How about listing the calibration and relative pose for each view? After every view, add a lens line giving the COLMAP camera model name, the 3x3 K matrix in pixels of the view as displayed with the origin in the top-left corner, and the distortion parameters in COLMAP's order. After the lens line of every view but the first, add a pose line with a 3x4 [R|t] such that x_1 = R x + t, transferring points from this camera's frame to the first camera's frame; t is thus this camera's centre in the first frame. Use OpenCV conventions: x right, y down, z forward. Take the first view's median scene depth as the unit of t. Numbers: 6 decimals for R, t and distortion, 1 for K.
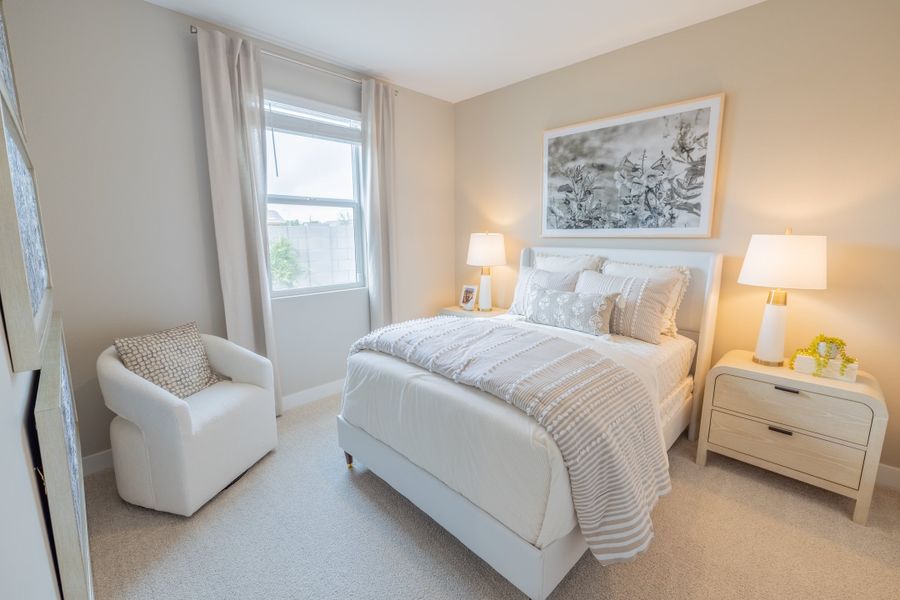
lens RADIAL K [[379.0, 0, 449.7], [0, 379.0, 298.0], [0, 0, 1]] dist [0.001988, 0.000025]
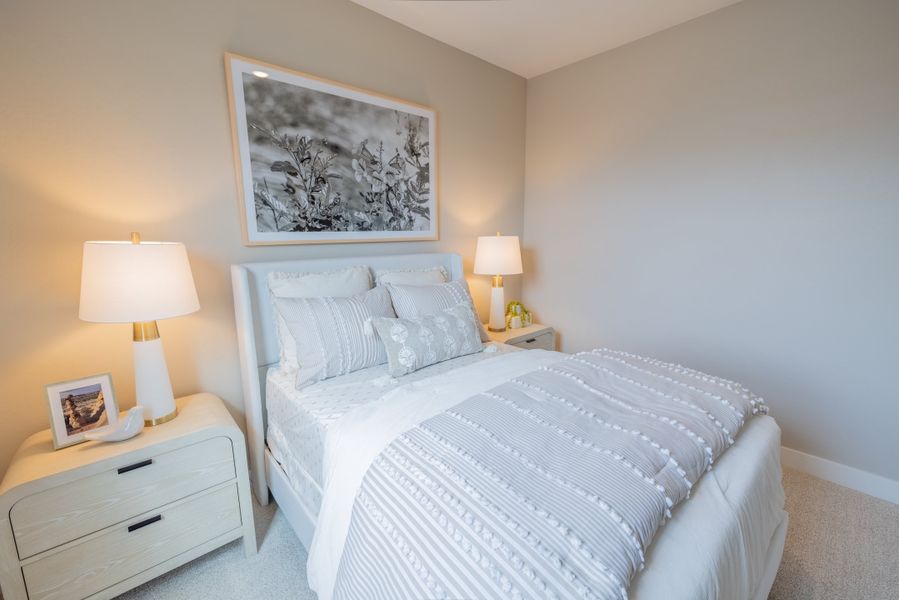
lens RADIAL K [[378.6, 0, 449.2], [0, 378.6, 298.0], [0, 0, 1]] dist [0.001988, 0.000025]
pose [[0.049177, -0.162834, 0.985427, -0.375477], [0.184223, 0.971172, 0.151284, -0.135884], [-0.981653, 0.174099, 0.077757, 0.796061]]
